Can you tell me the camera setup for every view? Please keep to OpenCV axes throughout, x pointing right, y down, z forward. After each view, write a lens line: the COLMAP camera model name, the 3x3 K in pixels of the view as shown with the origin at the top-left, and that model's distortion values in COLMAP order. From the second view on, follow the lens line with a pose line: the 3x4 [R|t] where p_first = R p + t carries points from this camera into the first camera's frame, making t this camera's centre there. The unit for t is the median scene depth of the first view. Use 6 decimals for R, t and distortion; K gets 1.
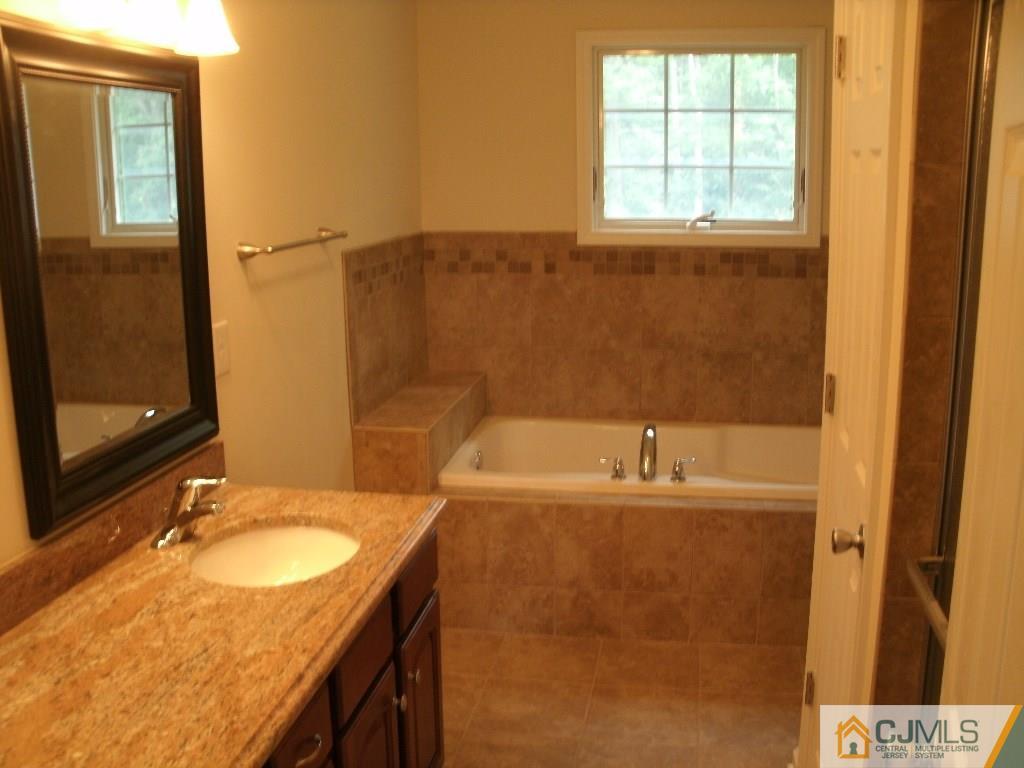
lens RADIAL K [[1075.4, 0, 512.3], [0, 1075.4, 400.5], [0, 0, 1]] dist [-0.319351, 0.443227]
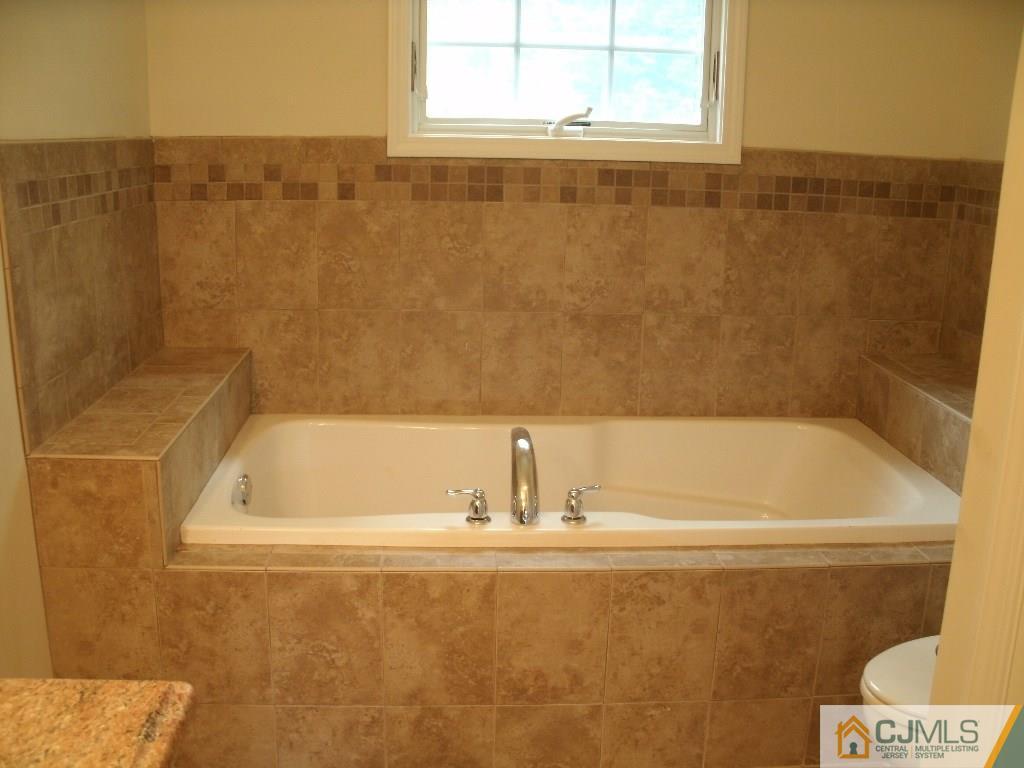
lens RADIAL K [[1075.4, 0, 512.3], [0, 1075.4, 400.5], [0, 0, 1]] dist [-0.319351, 0.443227]
pose [[0.973470, -0.025686, 0.227368, -0.020448], [0.017977, 0.999193, 0.035913, -0.018955], [-0.228107, -0.030873, 0.973147, 0.409330]]
